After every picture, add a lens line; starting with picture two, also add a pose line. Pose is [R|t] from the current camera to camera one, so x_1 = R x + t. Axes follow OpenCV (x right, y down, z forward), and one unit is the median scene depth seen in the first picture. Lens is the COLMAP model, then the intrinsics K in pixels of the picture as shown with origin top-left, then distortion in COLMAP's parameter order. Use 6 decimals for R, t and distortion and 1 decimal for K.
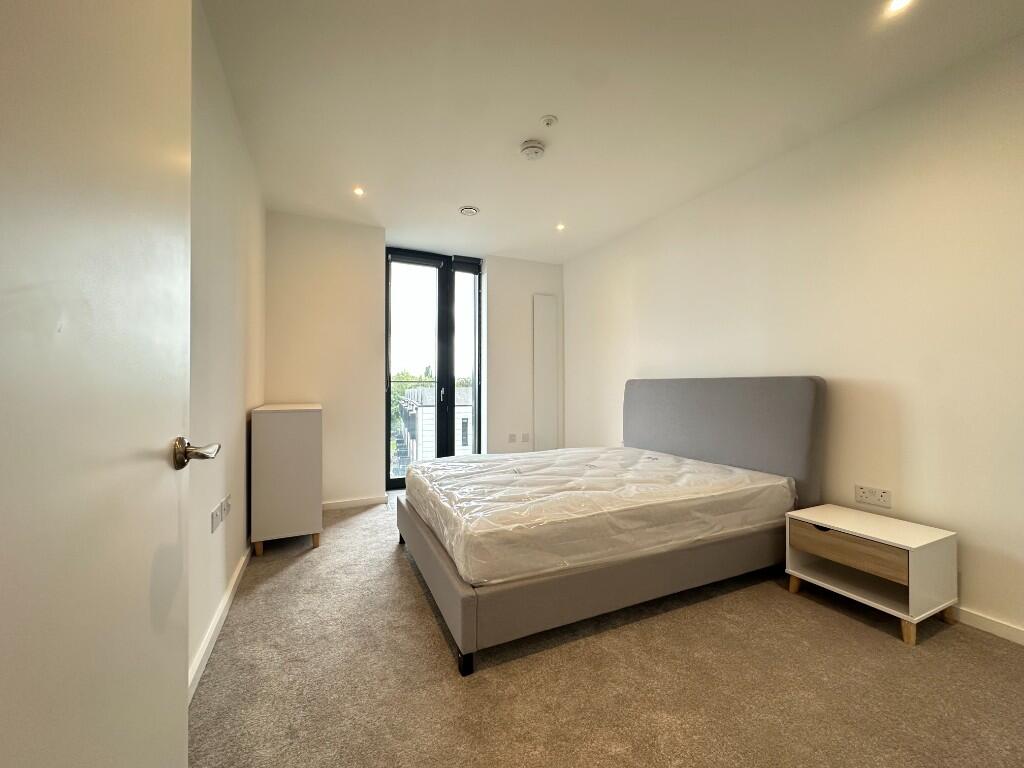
lens RADIAL K [[410.4, 0, 507.1], [0, 410.4, 389.5], [0, 0, 1]] dist [-0.003746, 0.000770]
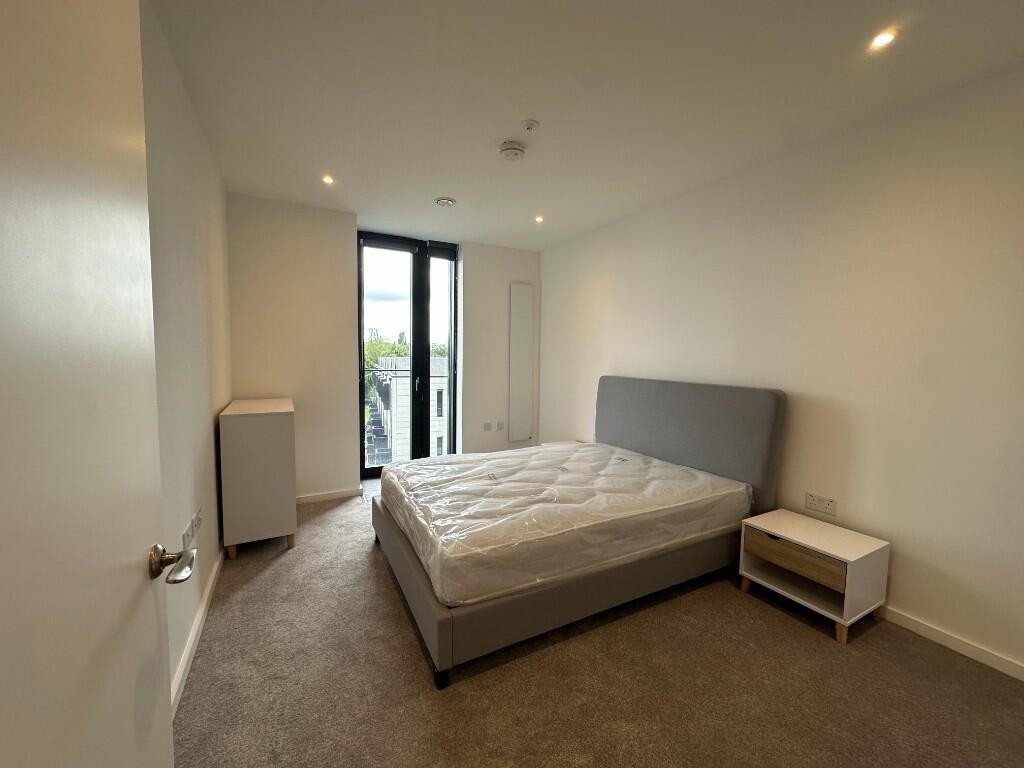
lens RADIAL K [[410.4, 0, 507.3], [0, 410.4, 389.2], [0, 0, 1]] dist [-0.003746, 0.000770]
pose [[0.998051, 0.010988, 0.061423, -0.003052], [-0.015729, 0.996888, 0.077244, -0.115681], [-0.060383, -0.078059, 0.995118, -0.003429]]
